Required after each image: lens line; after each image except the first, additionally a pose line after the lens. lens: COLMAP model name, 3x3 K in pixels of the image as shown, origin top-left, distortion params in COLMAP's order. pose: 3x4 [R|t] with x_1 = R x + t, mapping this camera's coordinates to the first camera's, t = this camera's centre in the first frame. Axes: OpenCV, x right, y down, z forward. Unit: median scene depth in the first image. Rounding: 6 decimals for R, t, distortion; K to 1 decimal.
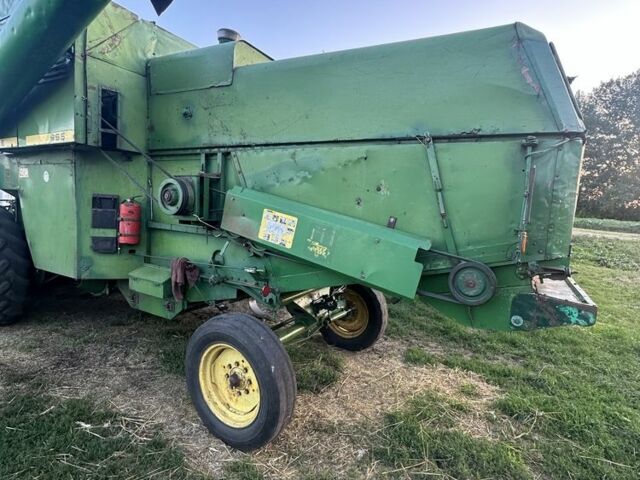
lens RADIAL K [[337.8, 0, 320.0], [0, 337.8, 240.0], [0, 0, 1]] dist [-0.003110, 0.000276]
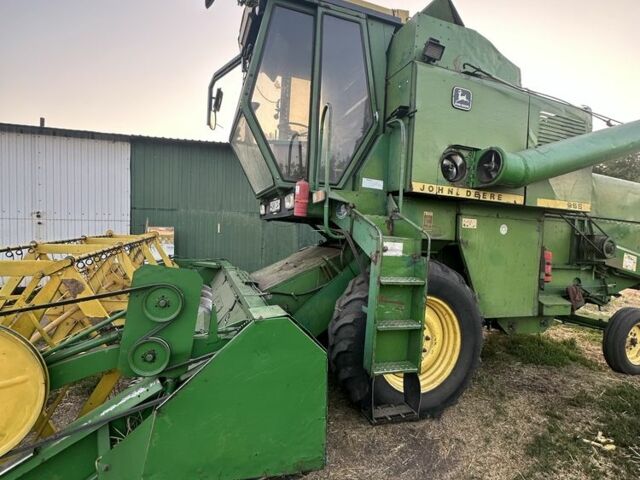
lens RADIAL K [[337.8, 0, 320.0], [0, 337.8, 240.0], [0, 0, 1]] dist [-0.003110, 0.000276]
pose [[0.658749, -0.024832, 0.751953, -2.512984], [0.058500, 0.998120, -0.018288, -0.209876], [-0.750085, 0.056036, 0.658963, 0.905692]]
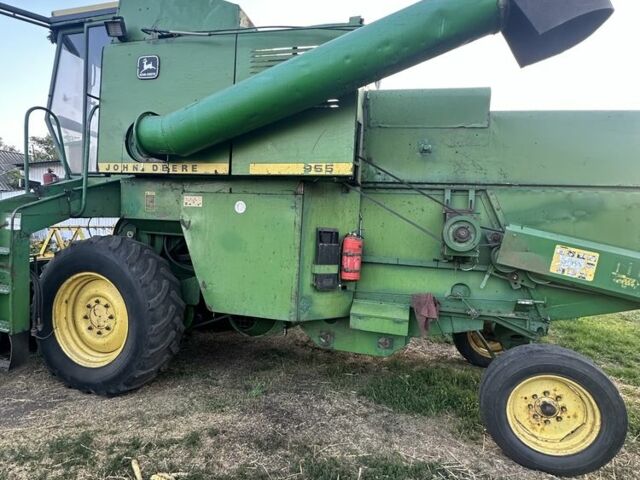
lens RADIAL K [[337.8, 0, 320.0], [0, 337.8, 240.0], [0, 0, 1]] dist [-0.003110, 0.000276]
pose [[0.969035, -0.011283, 0.246666, -1.029462], [0.024832, 0.998344, -0.051888, -0.062253], [-0.245672, 0.056406, 0.967710, 0.115968]]
